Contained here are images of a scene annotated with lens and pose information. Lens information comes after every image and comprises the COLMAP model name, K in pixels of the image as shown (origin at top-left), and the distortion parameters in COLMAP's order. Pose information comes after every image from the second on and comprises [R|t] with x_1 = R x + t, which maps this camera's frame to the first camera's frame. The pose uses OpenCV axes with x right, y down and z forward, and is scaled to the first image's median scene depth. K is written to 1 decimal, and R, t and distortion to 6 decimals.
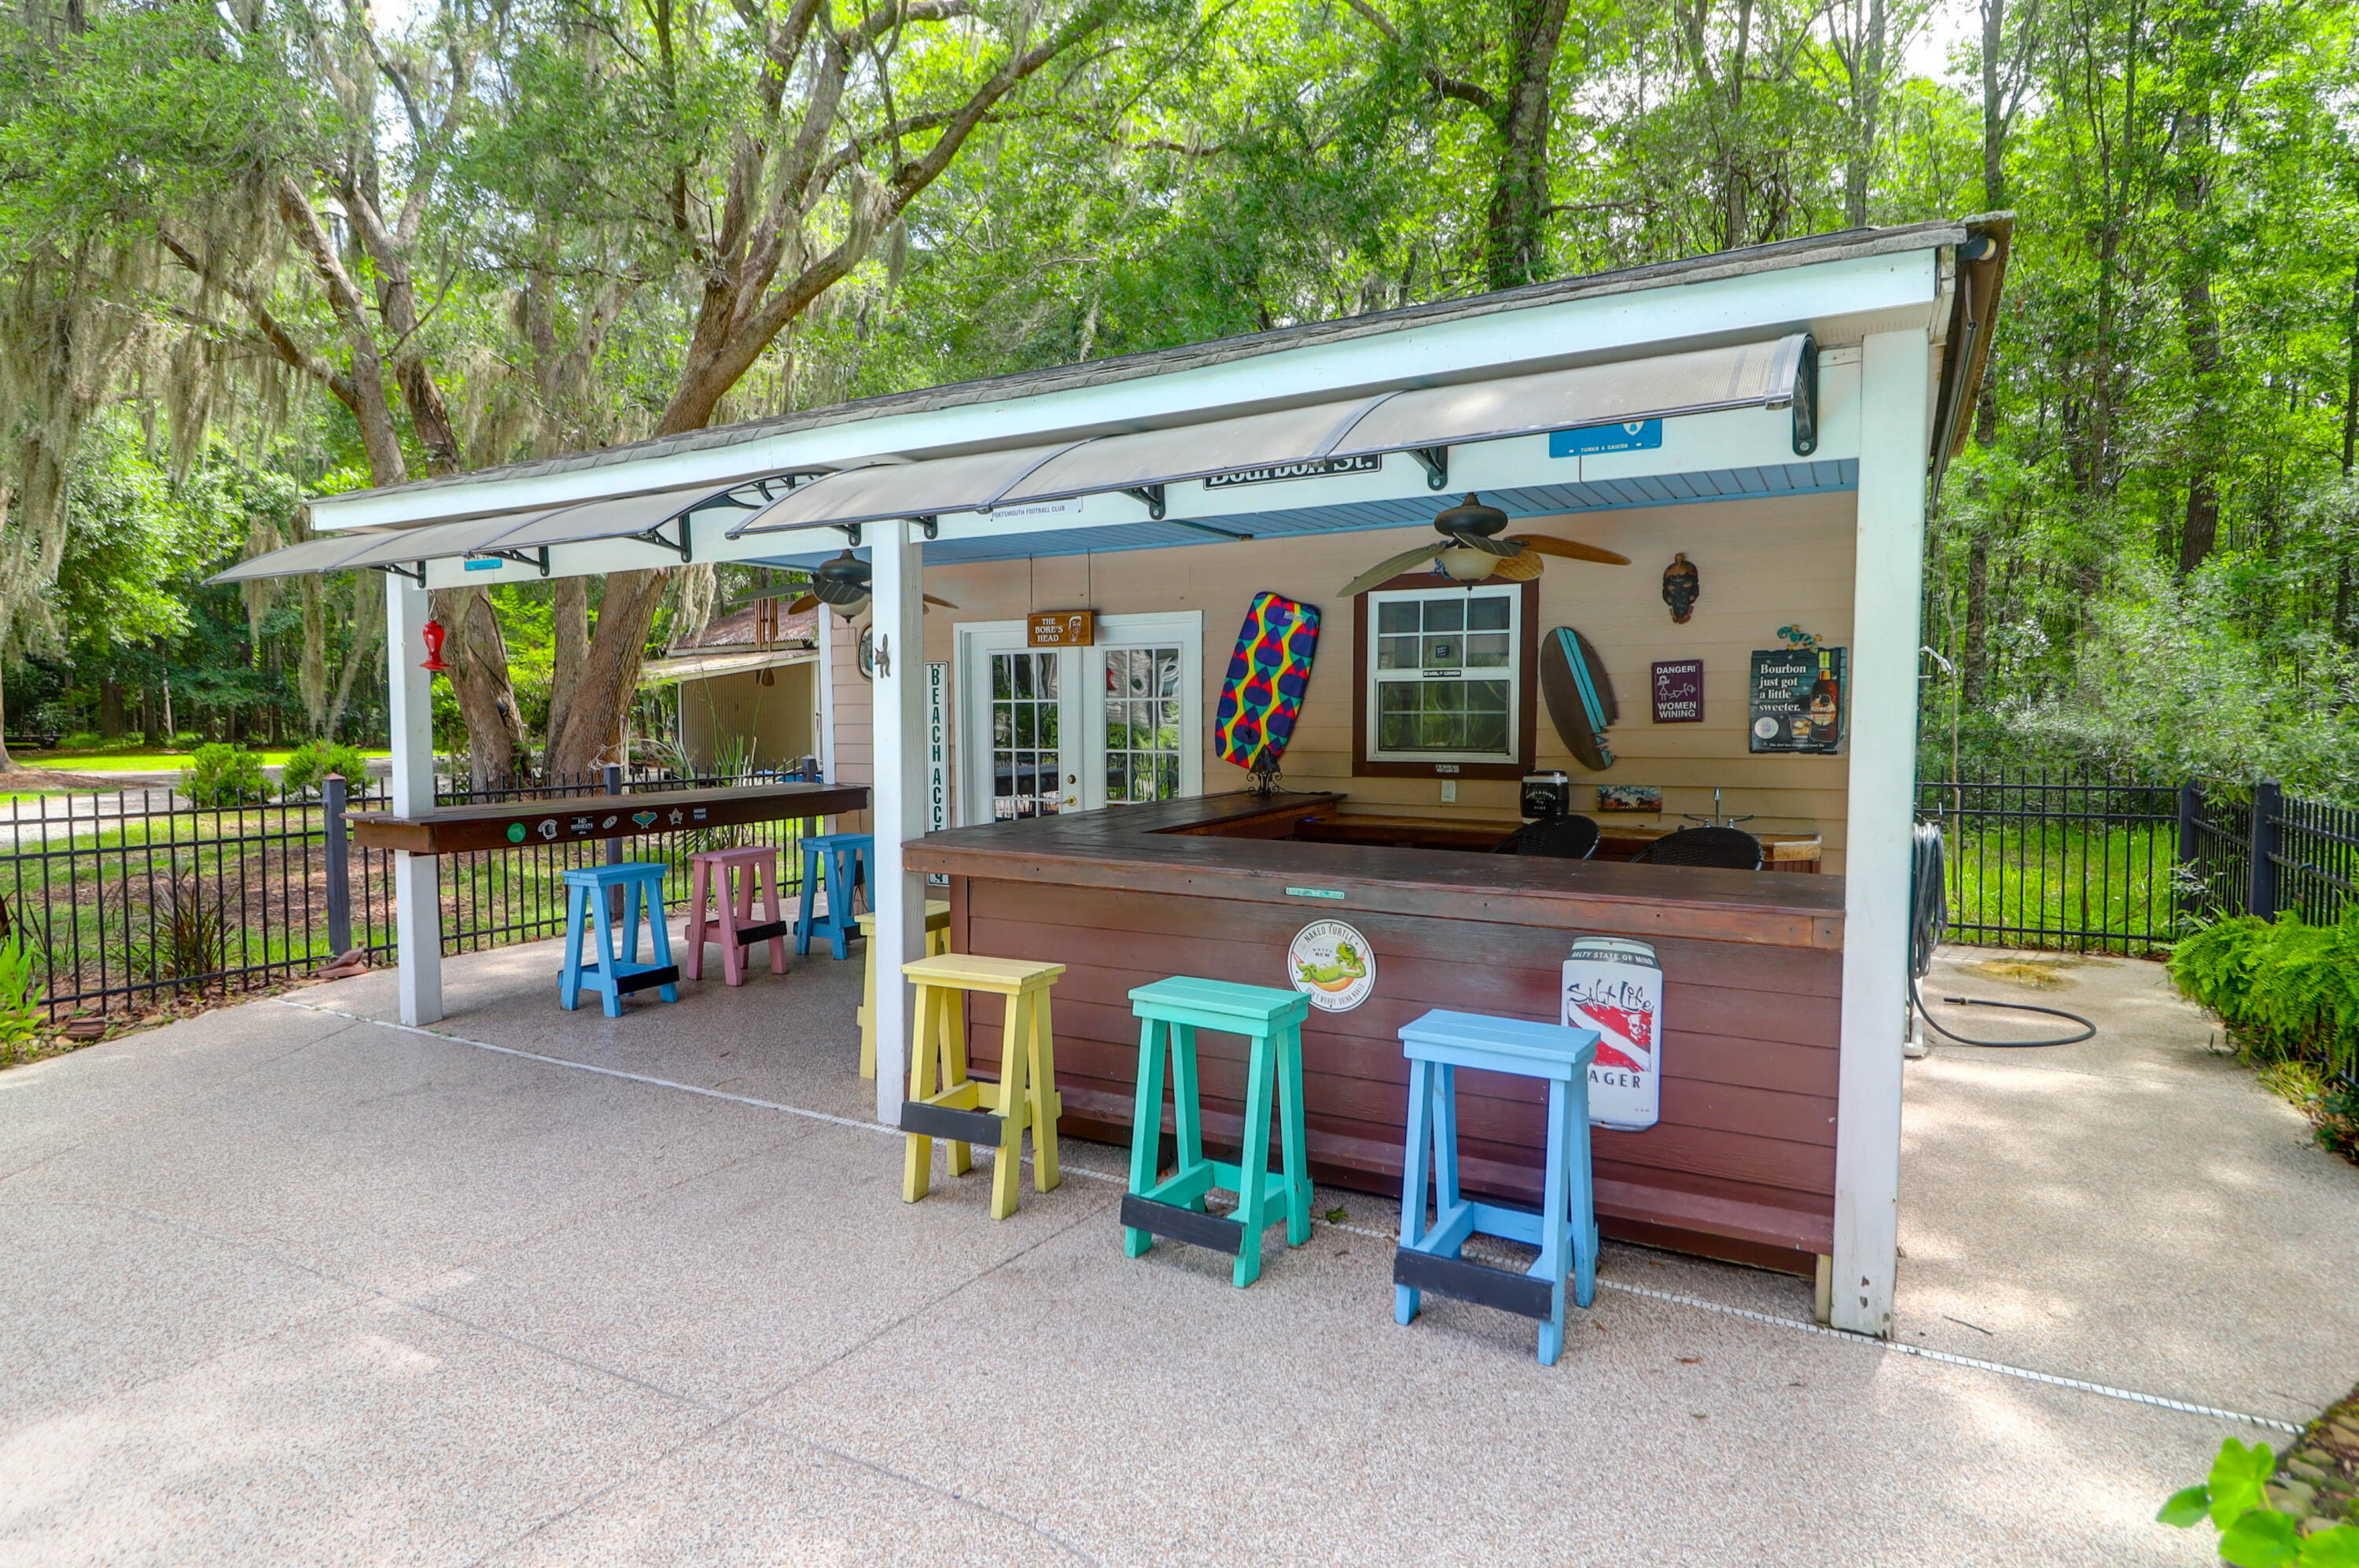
lens RADIAL K [[1236.2, 0, 1180.9], [0, 1236.2, 789.9], [0, 0, 1]] dist [0.003897, -0.014005]
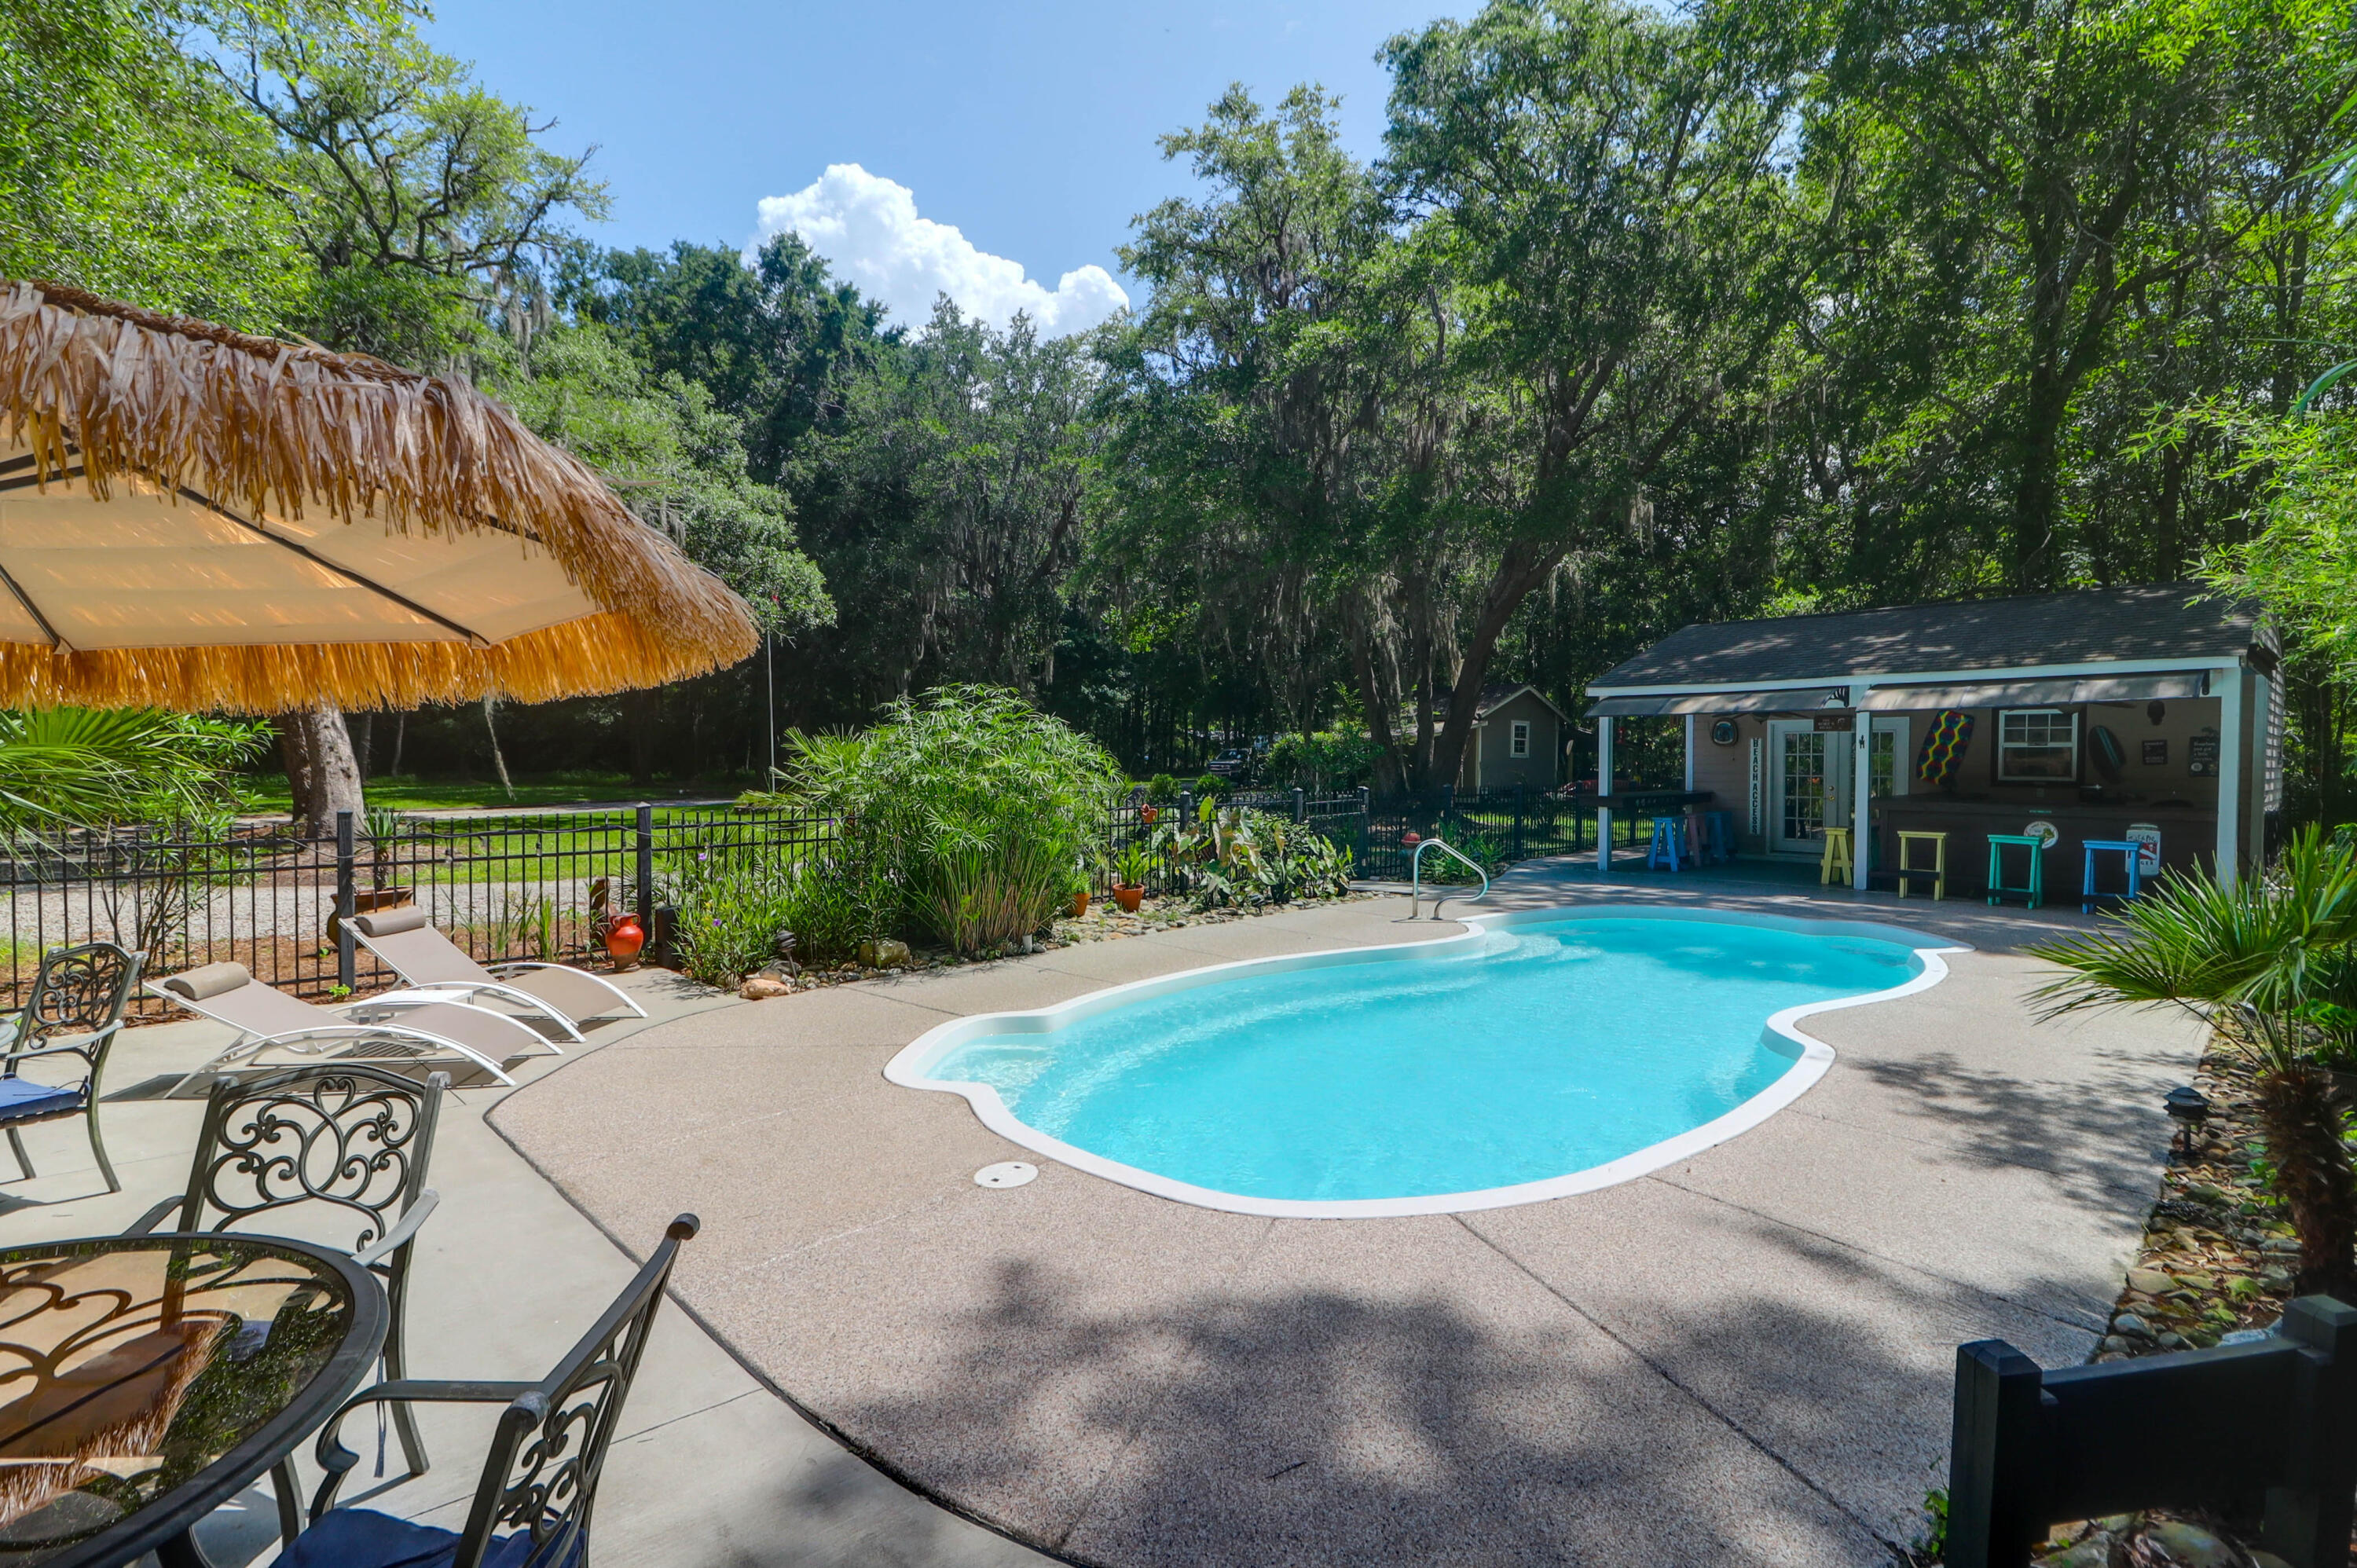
lens RADIAL K [[1091.7, 0, 1175.5], [0, 1091.7, 790.6], [0, 0, 1]] dist [-0.003474, -0.012985]
pose [[0.945029, 0.011139, -0.326798, -0.665371], [-0.020468, 0.999475, -0.025123, 0.080648], [0.326347, 0.030430, 0.944760, -1.495279]]
